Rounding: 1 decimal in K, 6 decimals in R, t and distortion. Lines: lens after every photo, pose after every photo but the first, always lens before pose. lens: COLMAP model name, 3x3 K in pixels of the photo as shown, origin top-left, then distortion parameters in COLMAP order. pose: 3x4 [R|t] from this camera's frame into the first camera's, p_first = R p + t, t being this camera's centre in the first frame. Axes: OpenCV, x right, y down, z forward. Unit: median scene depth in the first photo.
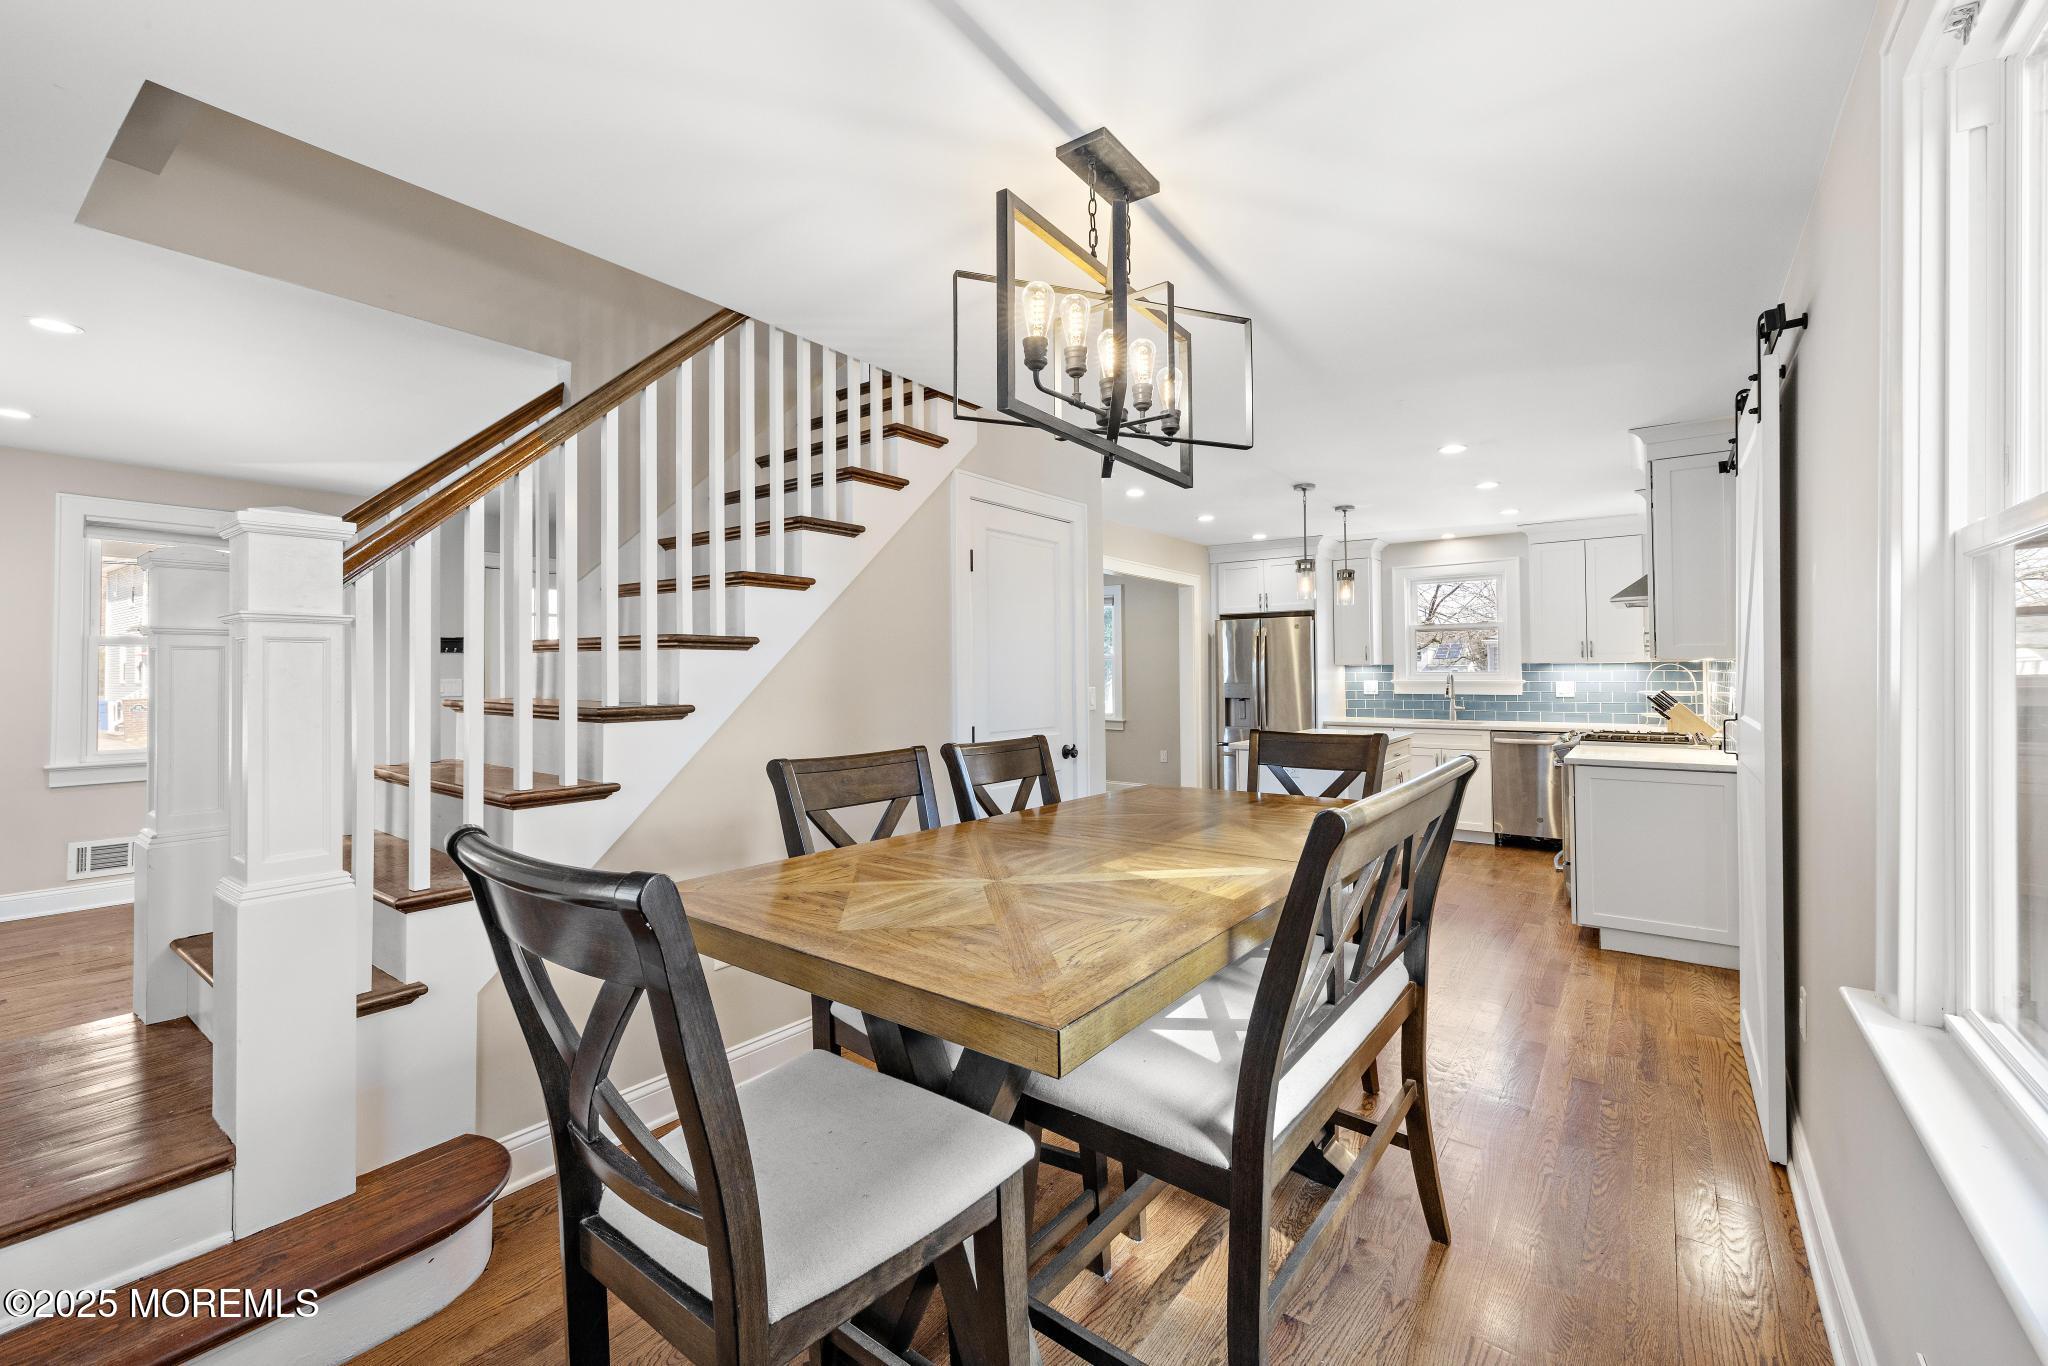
lens RADIAL K [[865.8, 0, 1016.8], [0, 865.8, 657.9], [0, 0, 1]] dist [0.003782, -0.000455]
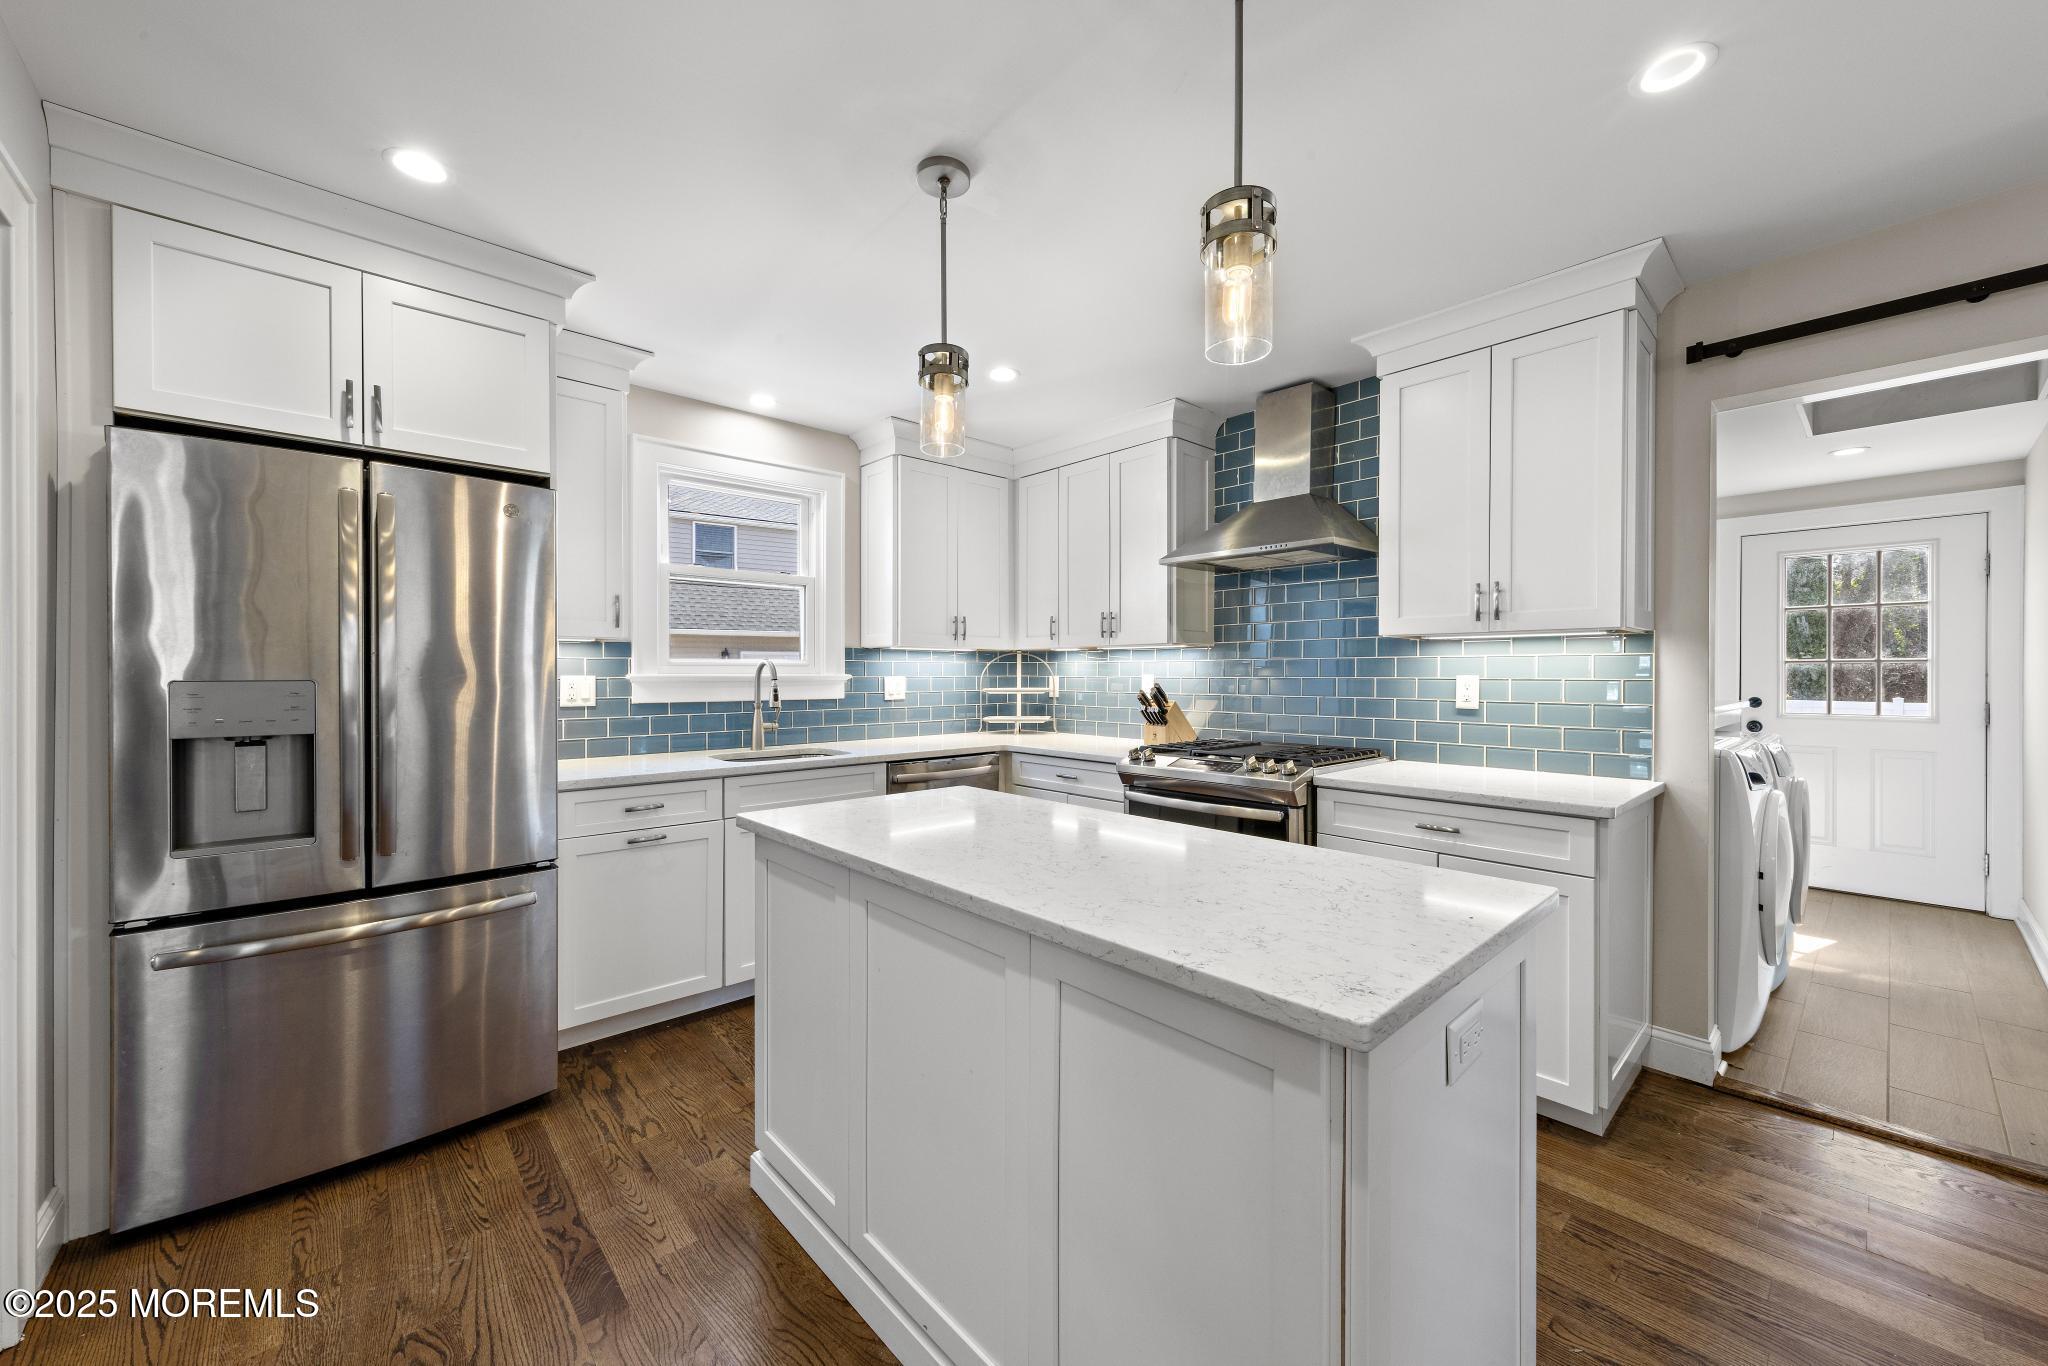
lens RADIAL K [[771.2, 0, 1037.8], [0, 771.2, 679.4], [0, 0, 1]] dist [0.002738, 0.000493]
pose [[0.179231, 0.001139, 0.983806, 0.064662], [-0.017477, 0.999845, 0.002027, 0.024660], [-0.983652, -0.017557, 0.179223, 0.741731]]
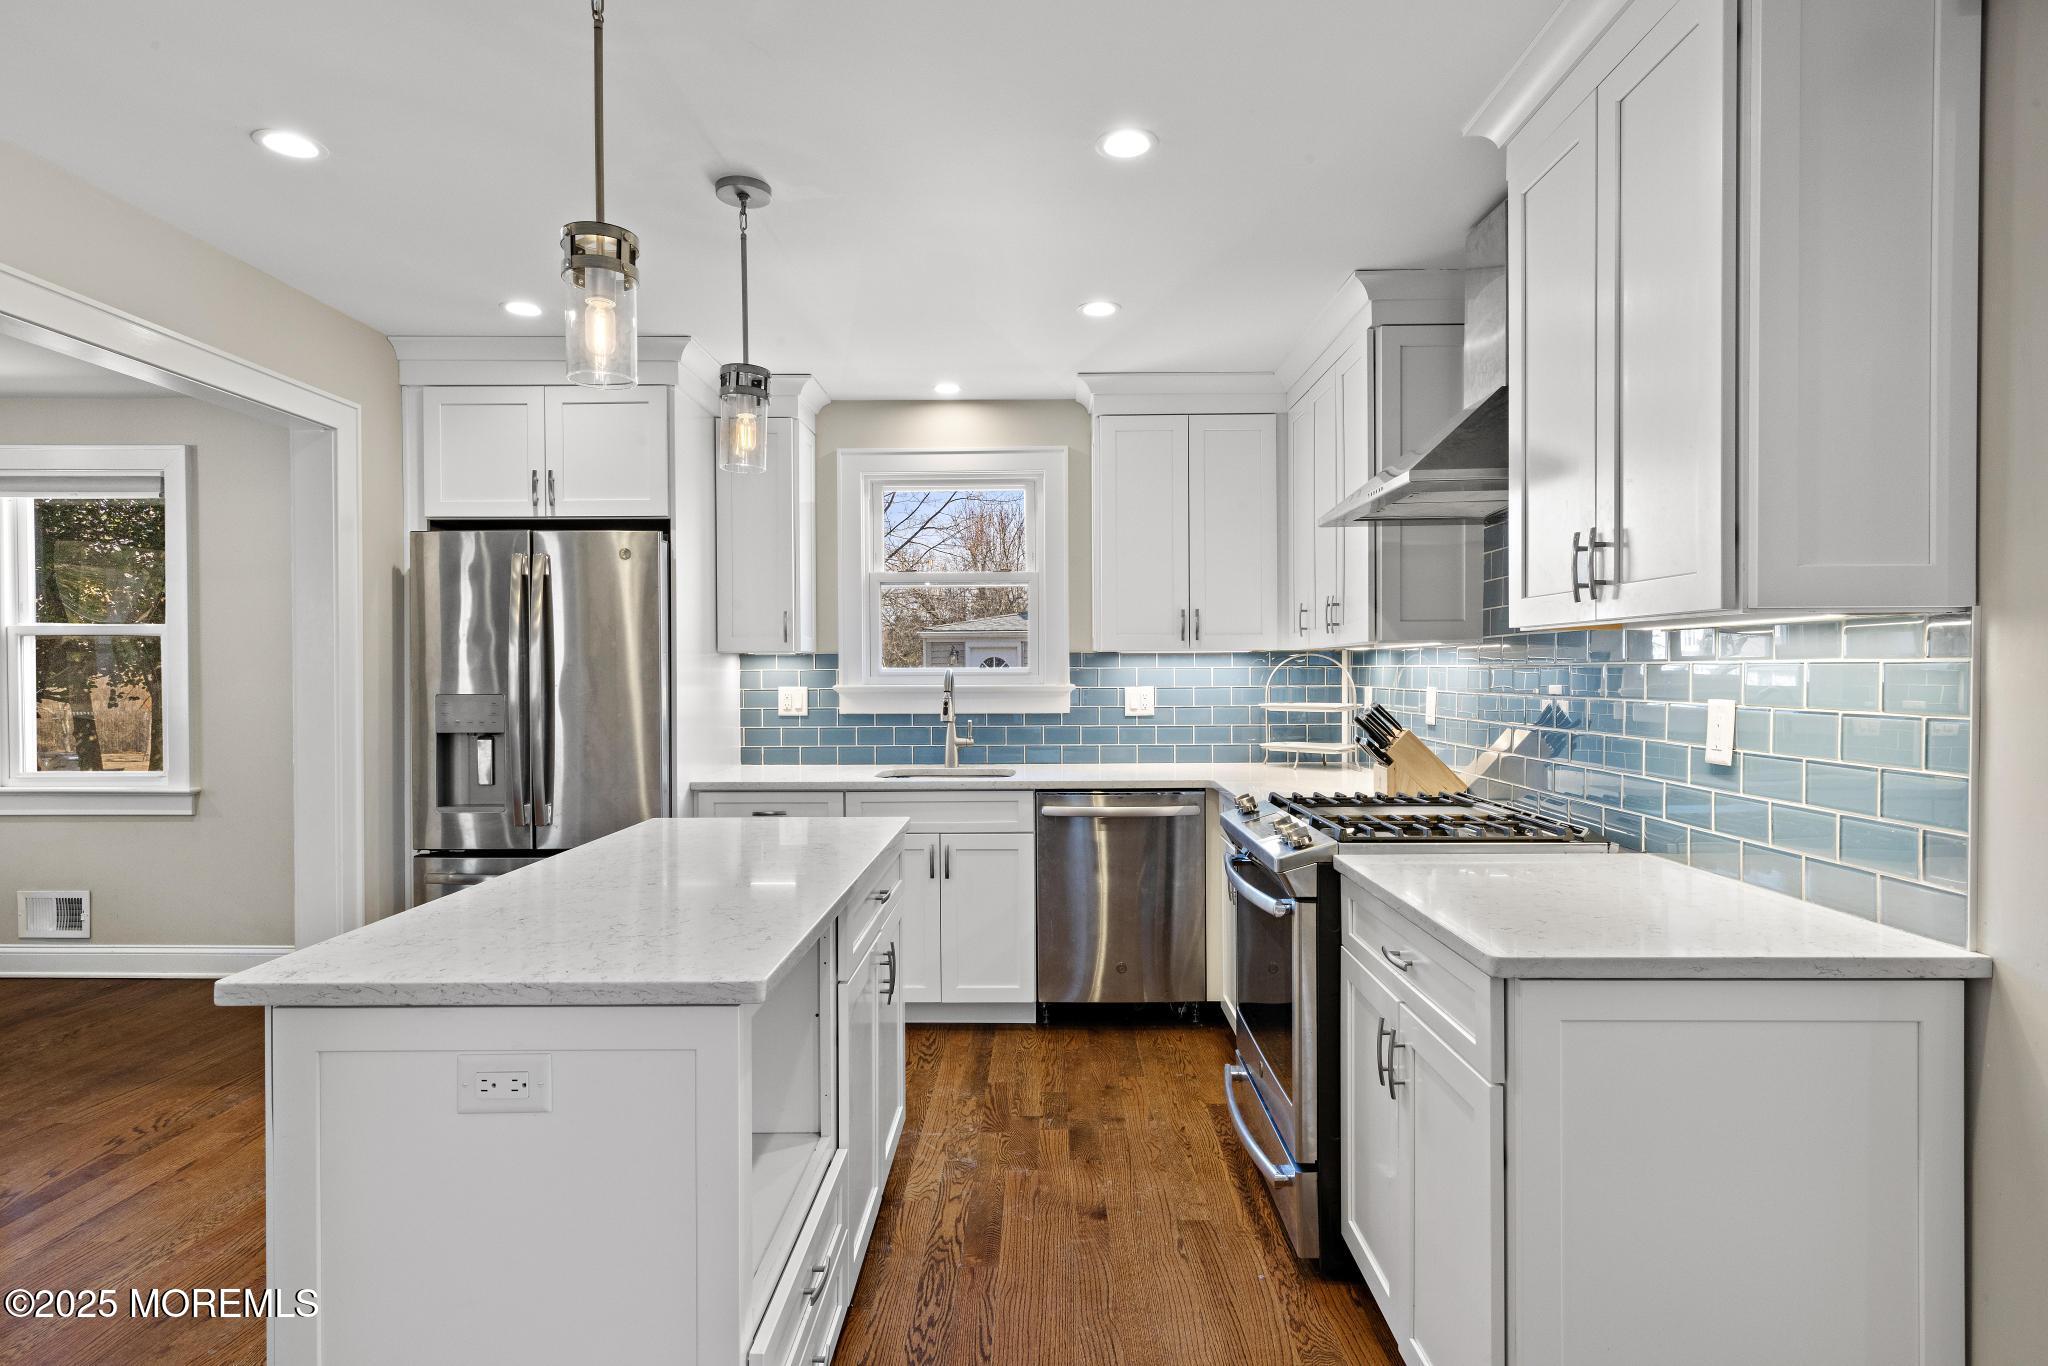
lens RADIAL K [[1071.1, 0, 1039.1], [0, 1071.1, 679.0], [0, 0, 1]] dist [0.004671, 0.000788]
pose [[0.804507, 0.000475, 0.593943, 0.180087], [-0.011866, 0.999813, 0.015273, 0.012215], [-0.593824, -0.019335, 0.804362, 0.477979]]
